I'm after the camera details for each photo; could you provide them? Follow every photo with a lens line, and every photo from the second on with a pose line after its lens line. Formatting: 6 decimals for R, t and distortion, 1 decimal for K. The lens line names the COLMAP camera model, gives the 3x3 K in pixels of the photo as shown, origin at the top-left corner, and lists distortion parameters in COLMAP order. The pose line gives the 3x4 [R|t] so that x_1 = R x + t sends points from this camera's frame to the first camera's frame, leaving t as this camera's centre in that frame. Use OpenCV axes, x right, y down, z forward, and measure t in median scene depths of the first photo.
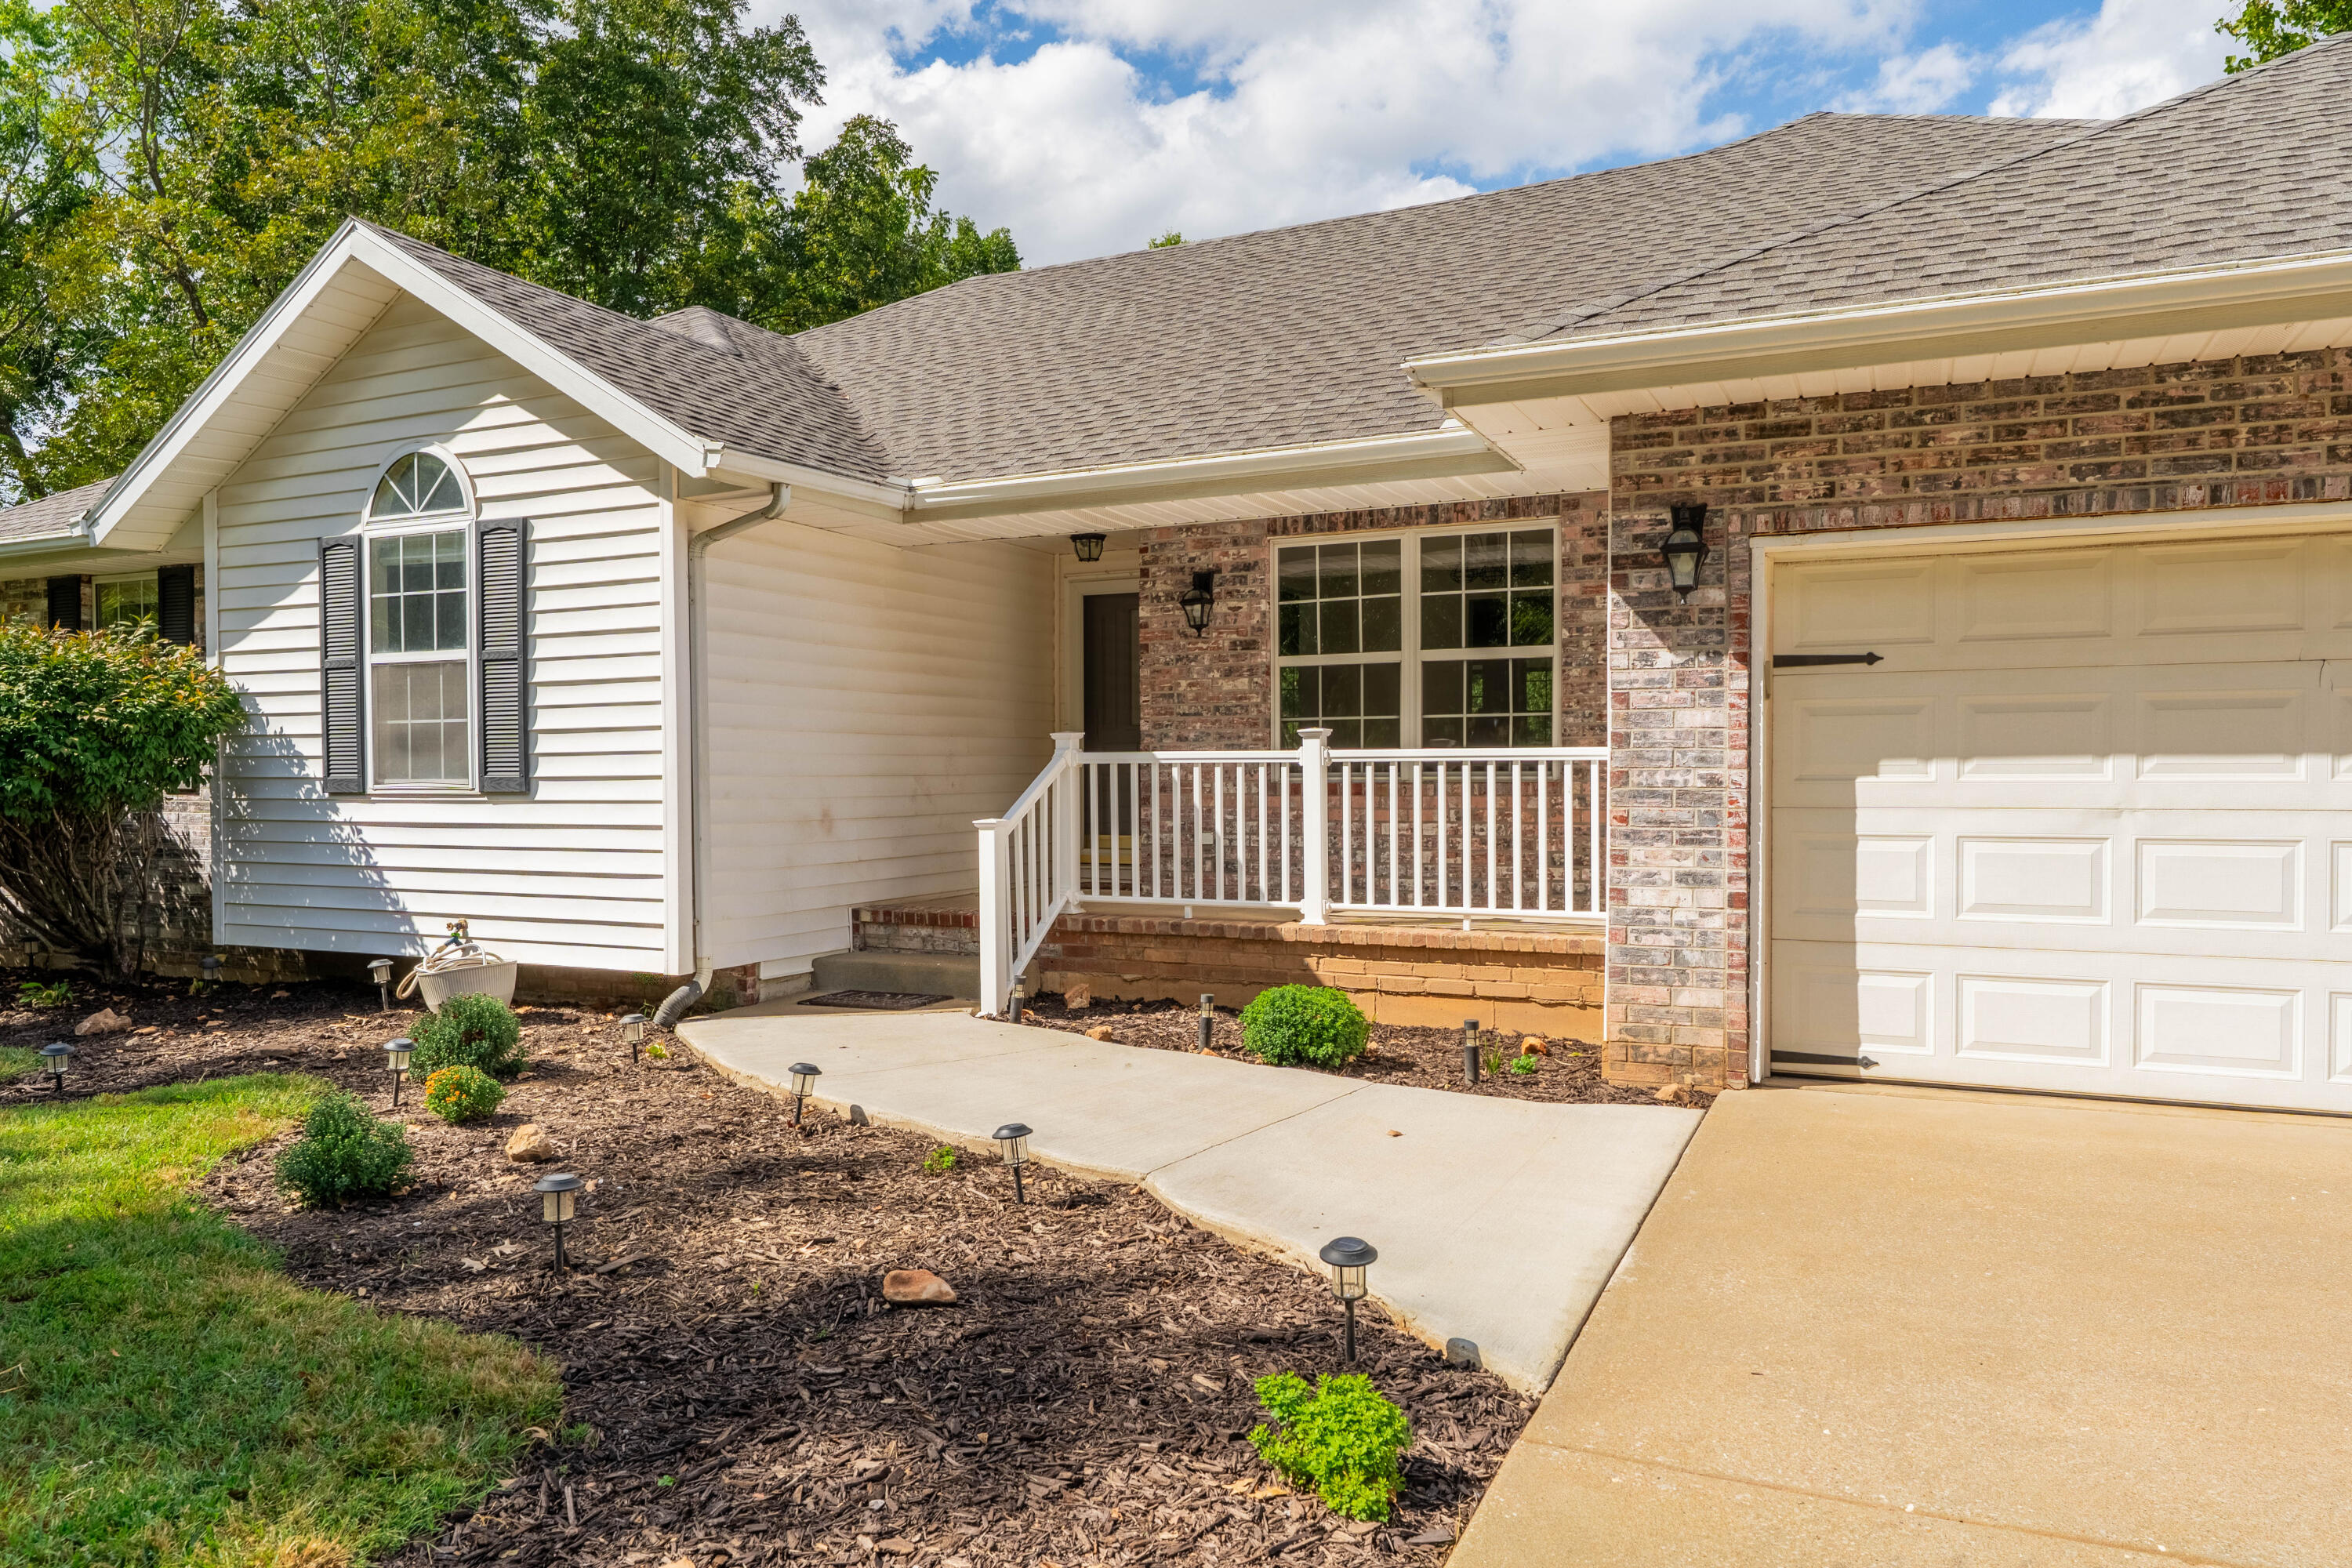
lens RADIAL K [[1614.6, 0, 1136.7], [0, 1614.6, 800.6], [0, 0, 1]] dist [0.009261, 0.000882]
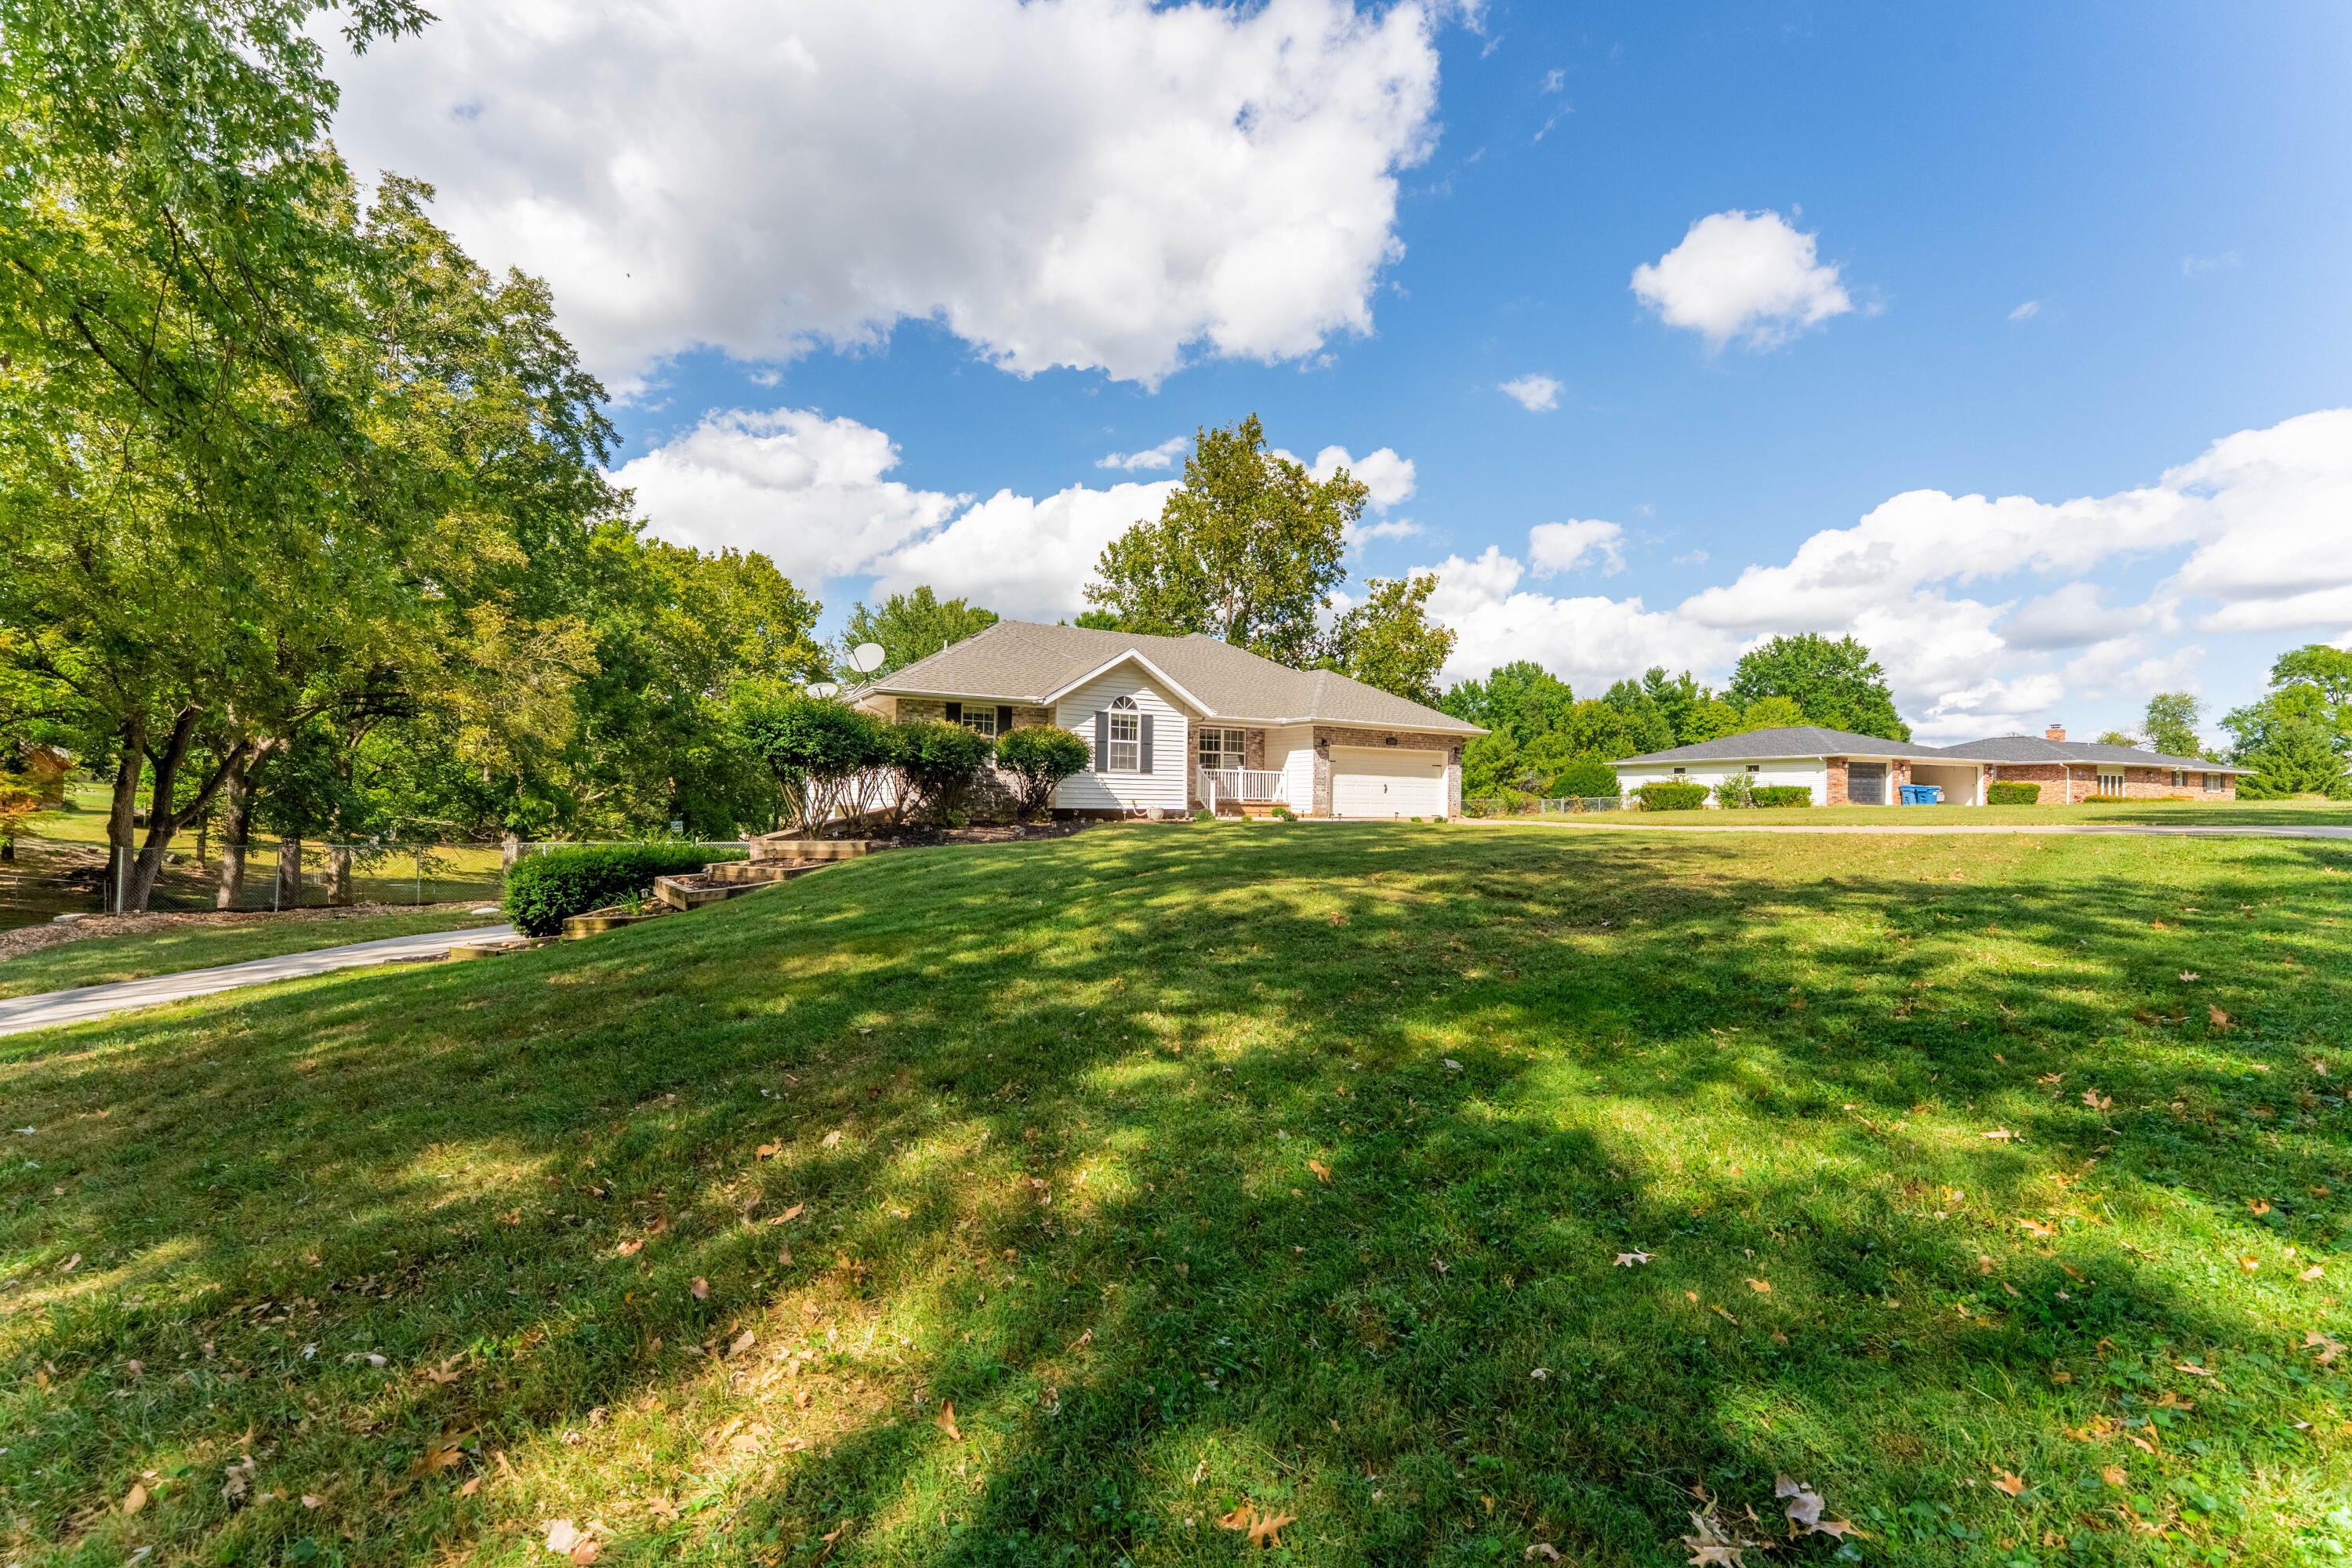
lens RADIAL K [[979.6, 0, 1176.0], [0, 979.6, 784.0], [0, 0, 1]] dist [-0.000662, 0.000506]
pose [[0.534461, 0.027332, 0.844751, -2.659560], [0.000855, 0.999459, -0.032878, 0.118569], [-0.845193, 0.018294, 0.534149, -0.571097]]
